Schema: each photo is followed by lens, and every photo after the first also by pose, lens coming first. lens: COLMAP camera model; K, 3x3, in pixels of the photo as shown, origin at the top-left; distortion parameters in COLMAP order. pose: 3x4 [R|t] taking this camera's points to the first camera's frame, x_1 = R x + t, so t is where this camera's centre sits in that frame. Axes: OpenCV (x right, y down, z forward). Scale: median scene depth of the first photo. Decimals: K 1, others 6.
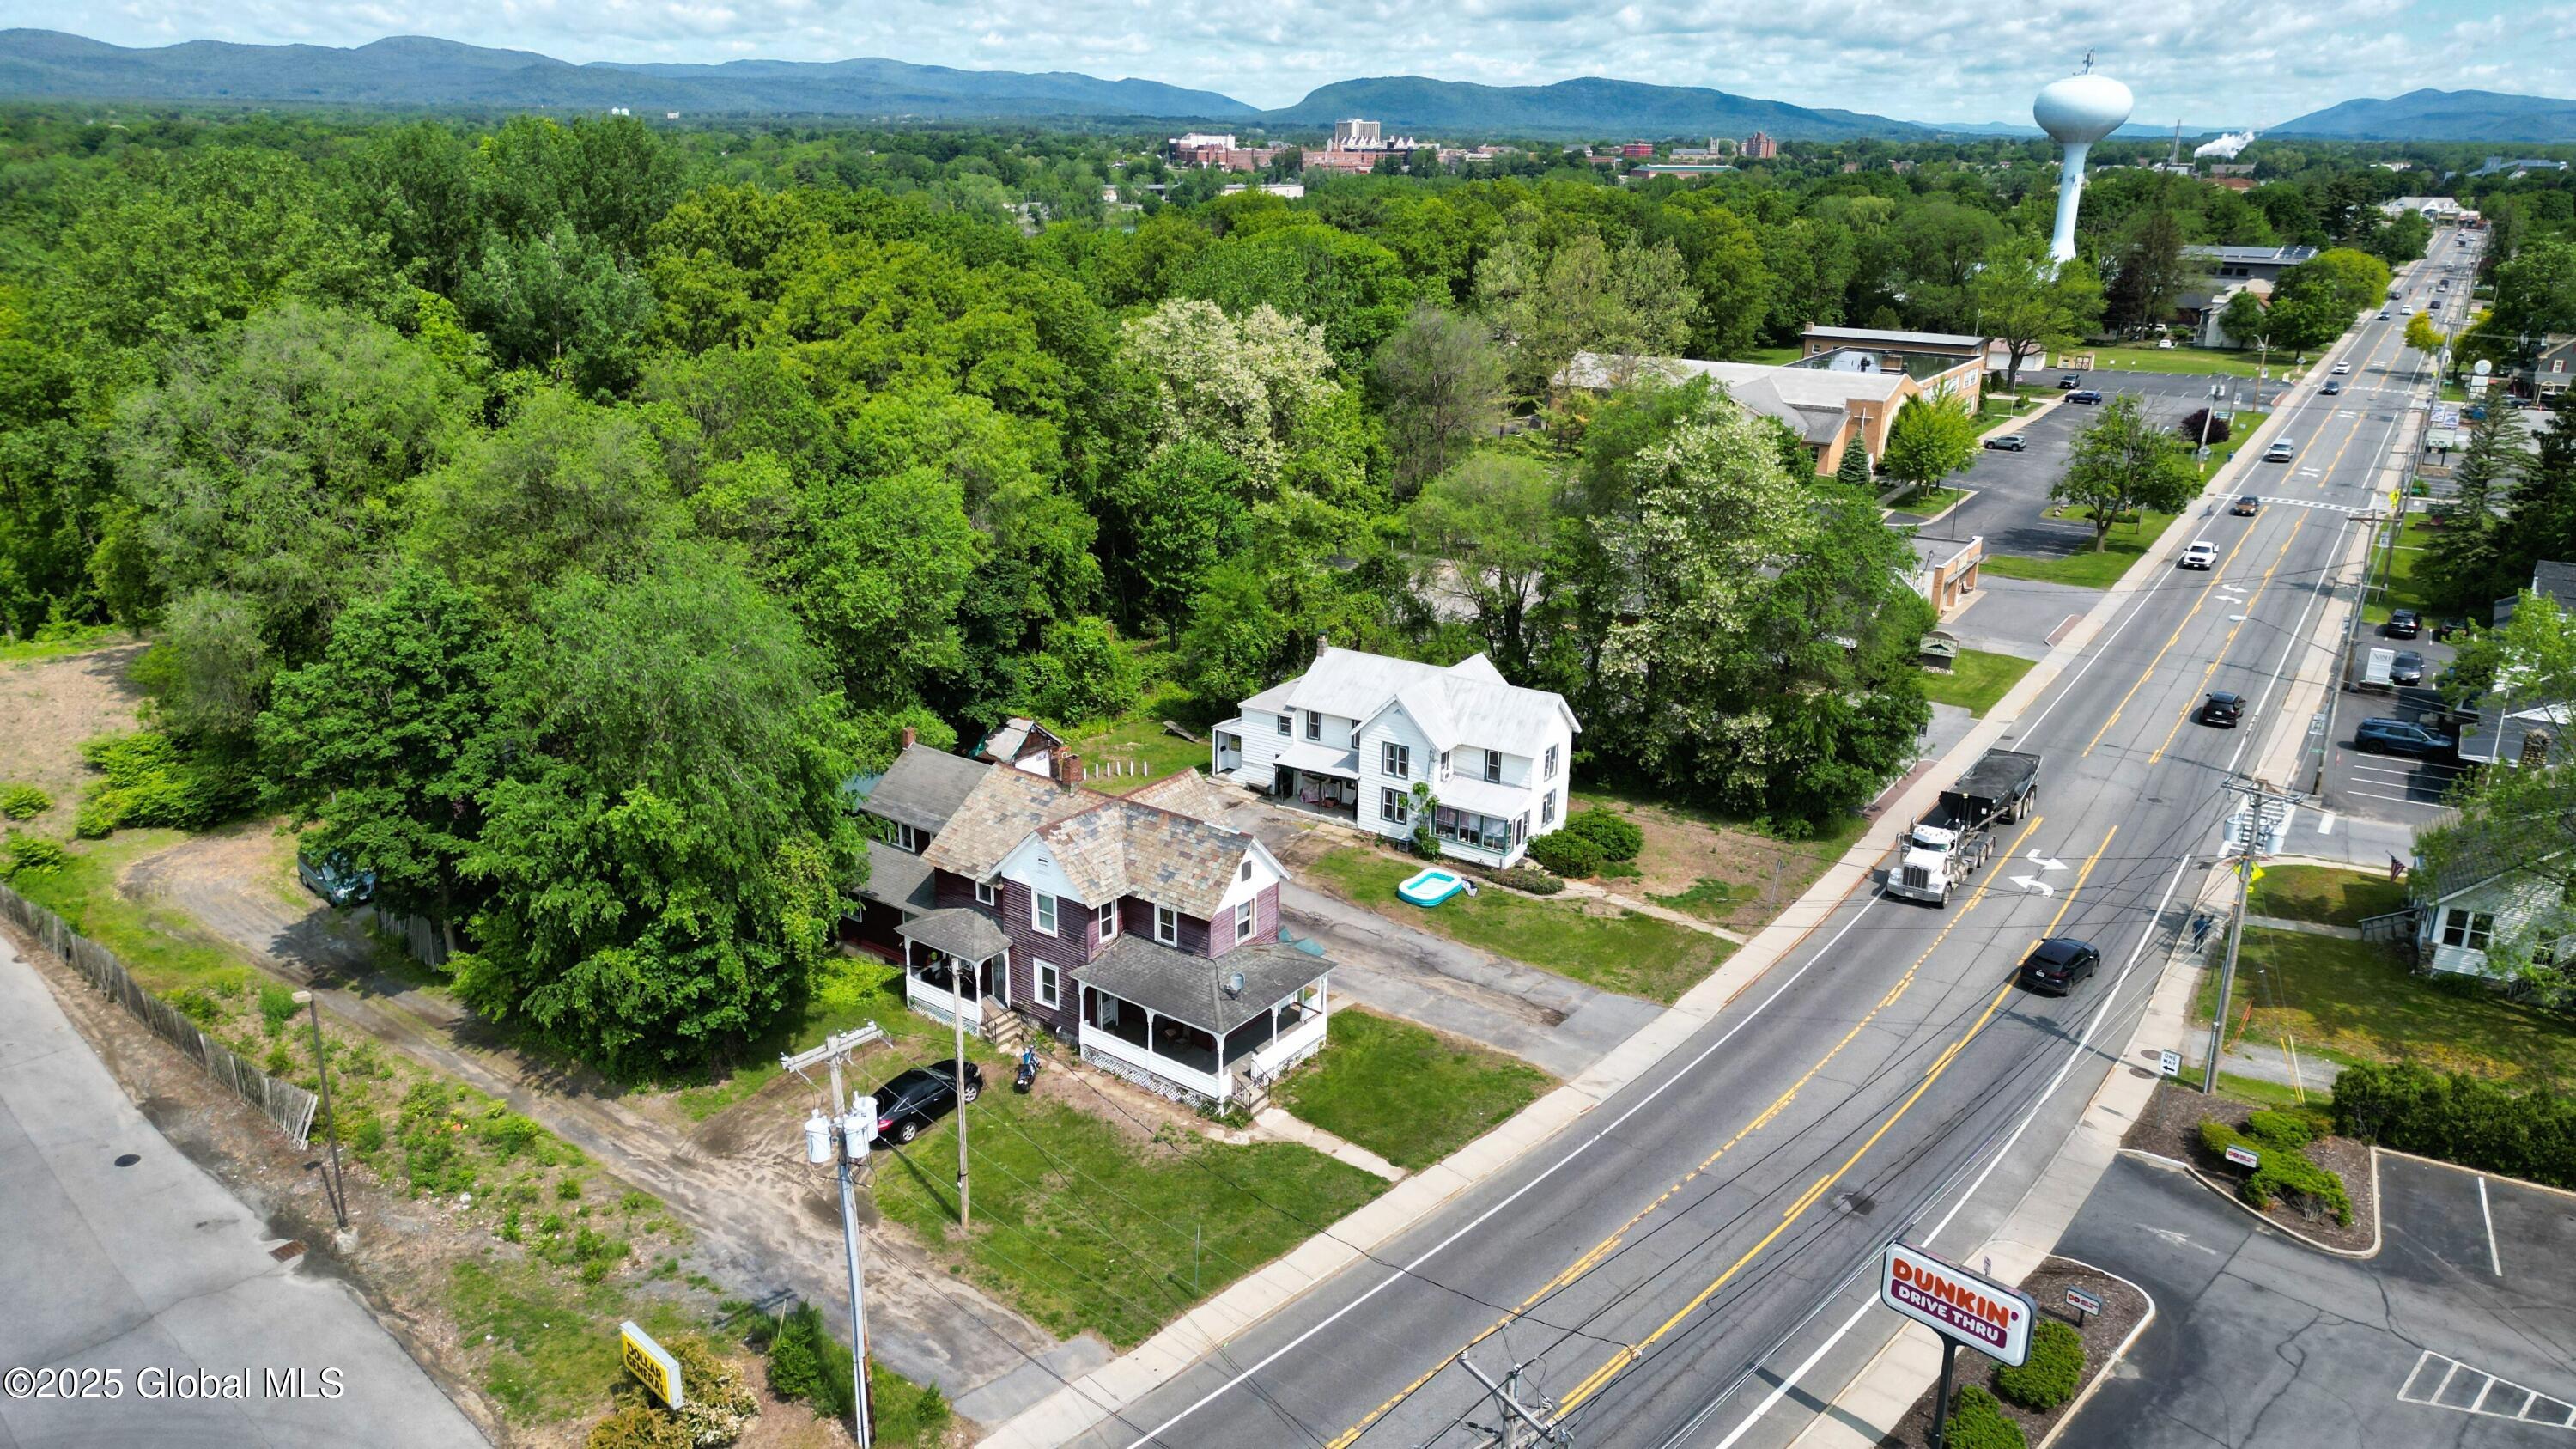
lens RADIAL K [[1805.8, 0, 1282.7], [0, 1805.8, 720.3], [0, 0, 1]] dist [0.084342, -0.086807]
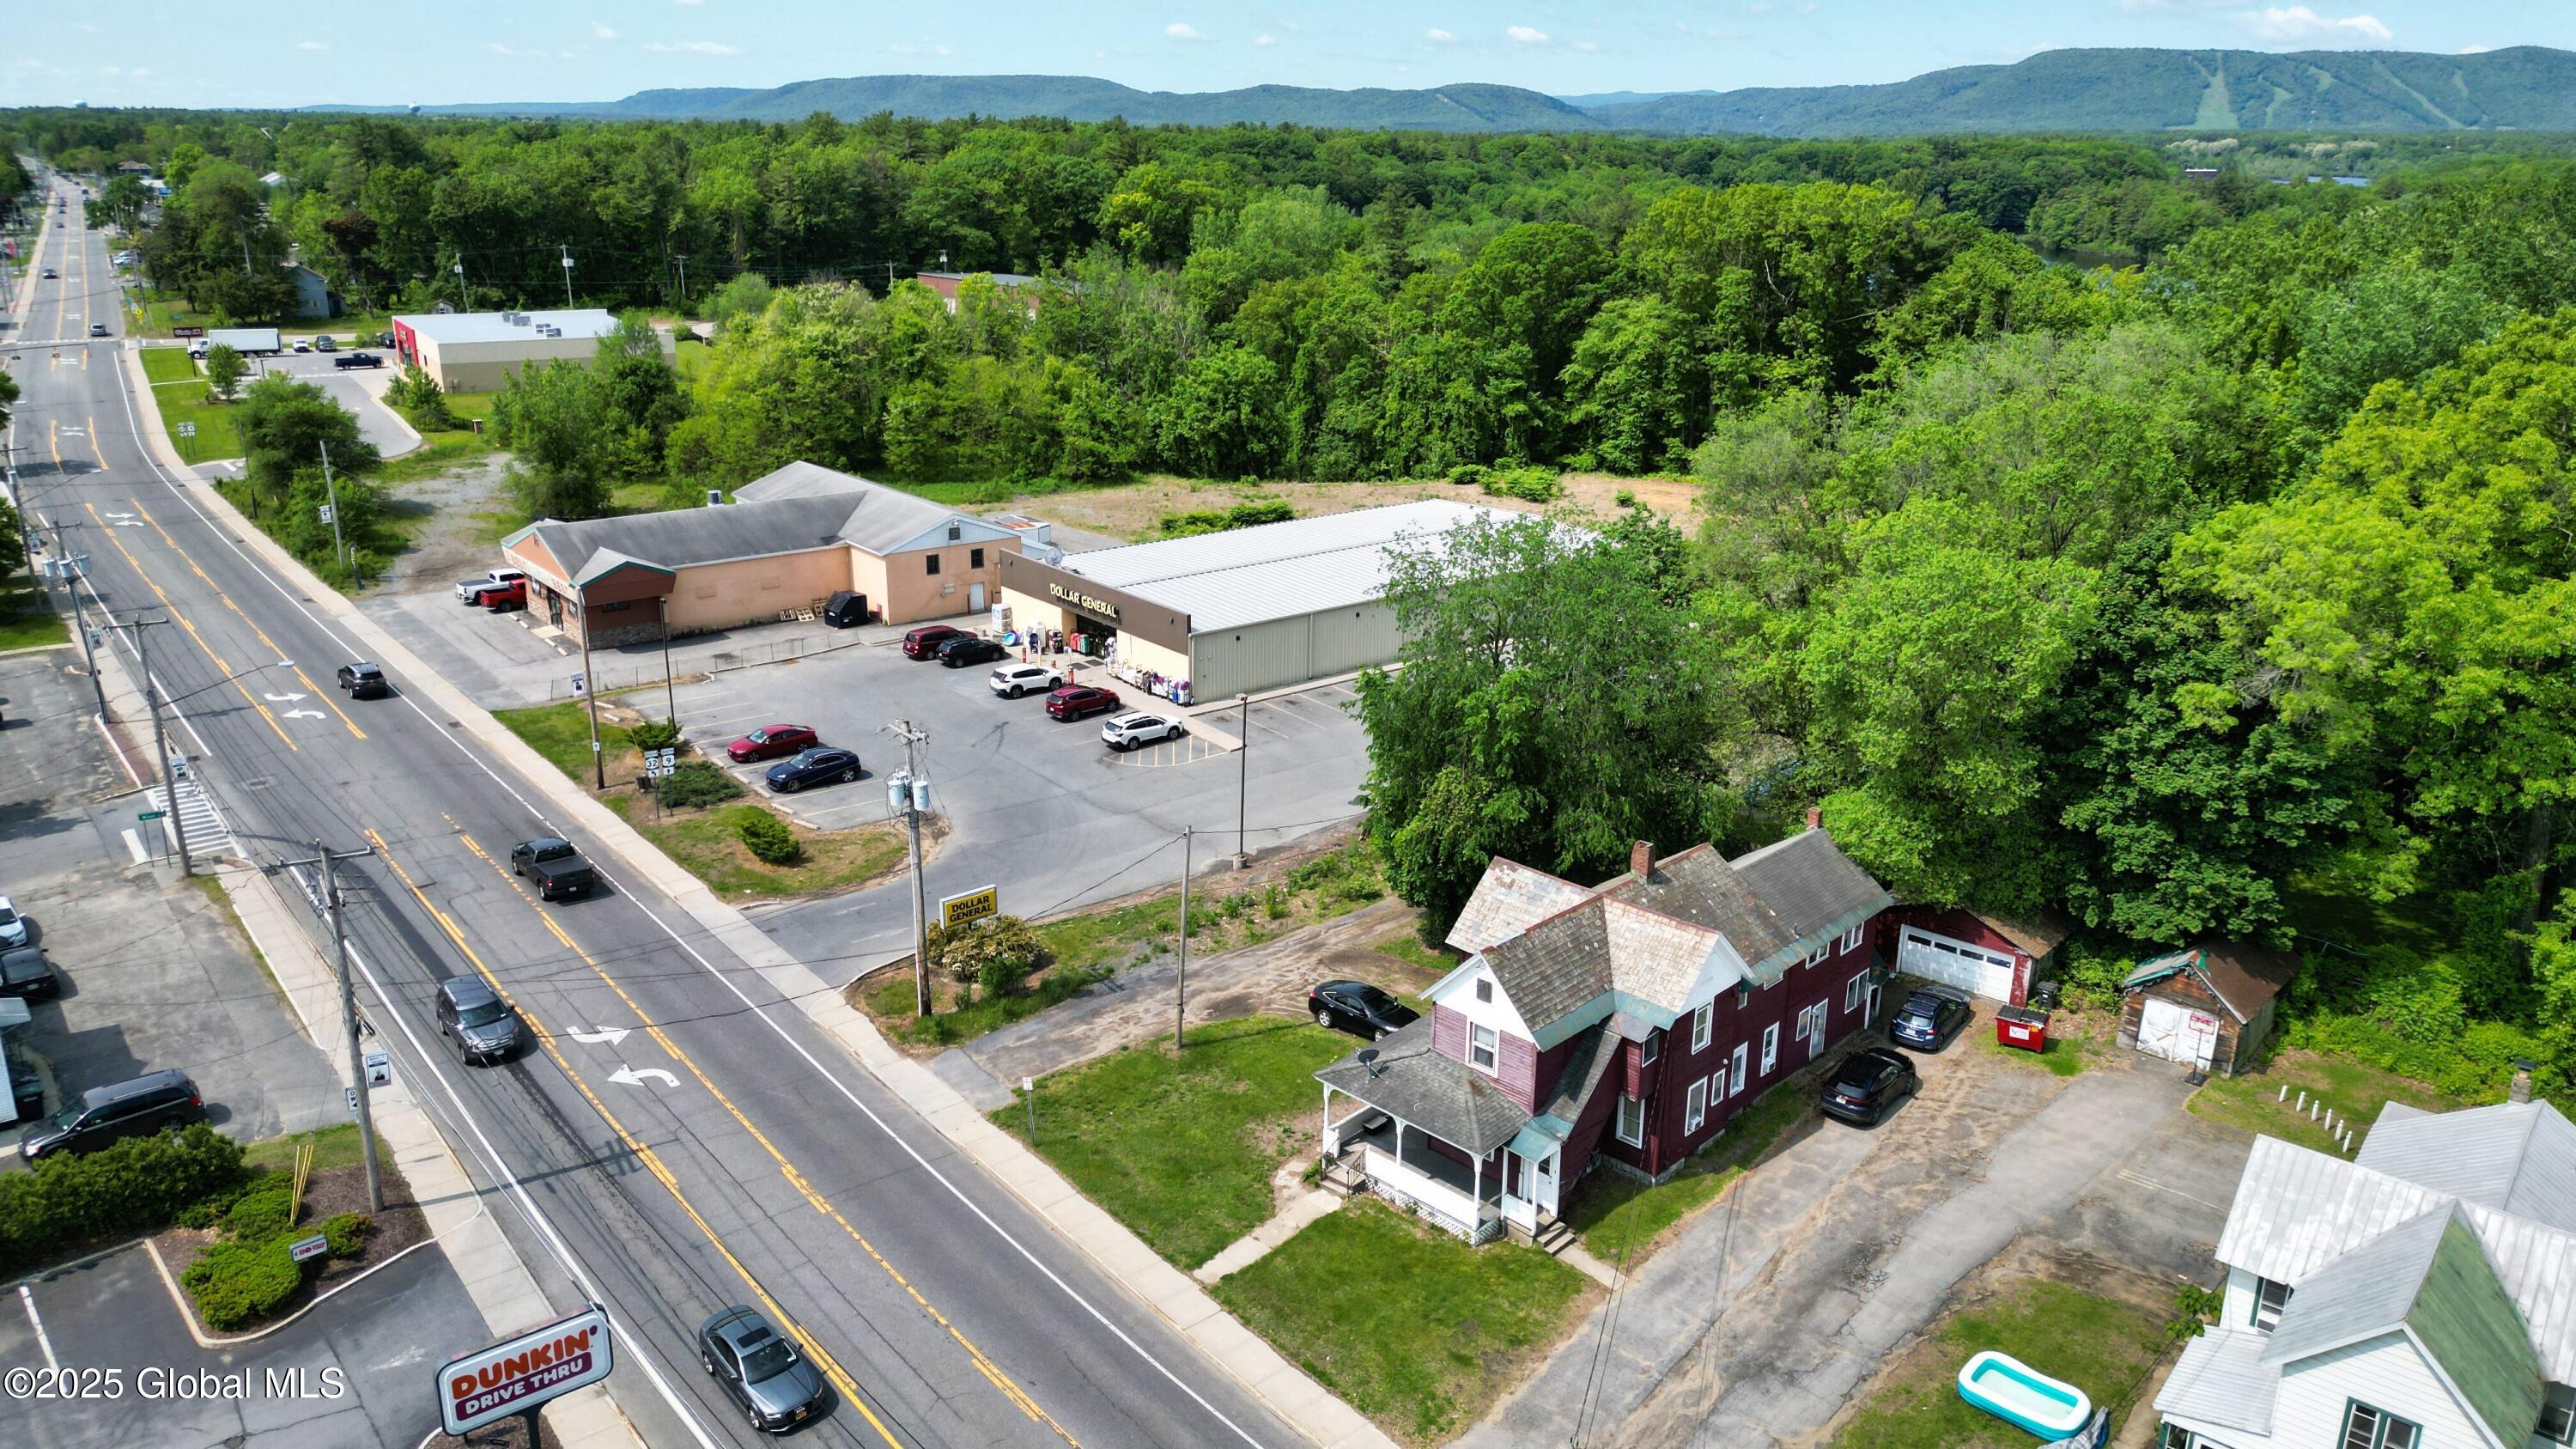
lens RADIAL K [[1798.2, 0, 1280.4], [0, 1798.2, 726.3], [0, 0, 1]] dist [0.090649, -0.099874]
pose [[-0.114942, 0.300257, -0.946907, 0.762452], [-0.319543, 0.891386, 0.321440, -0.272575], [0.940575, 0.339525, -0.006512, 0.866689]]
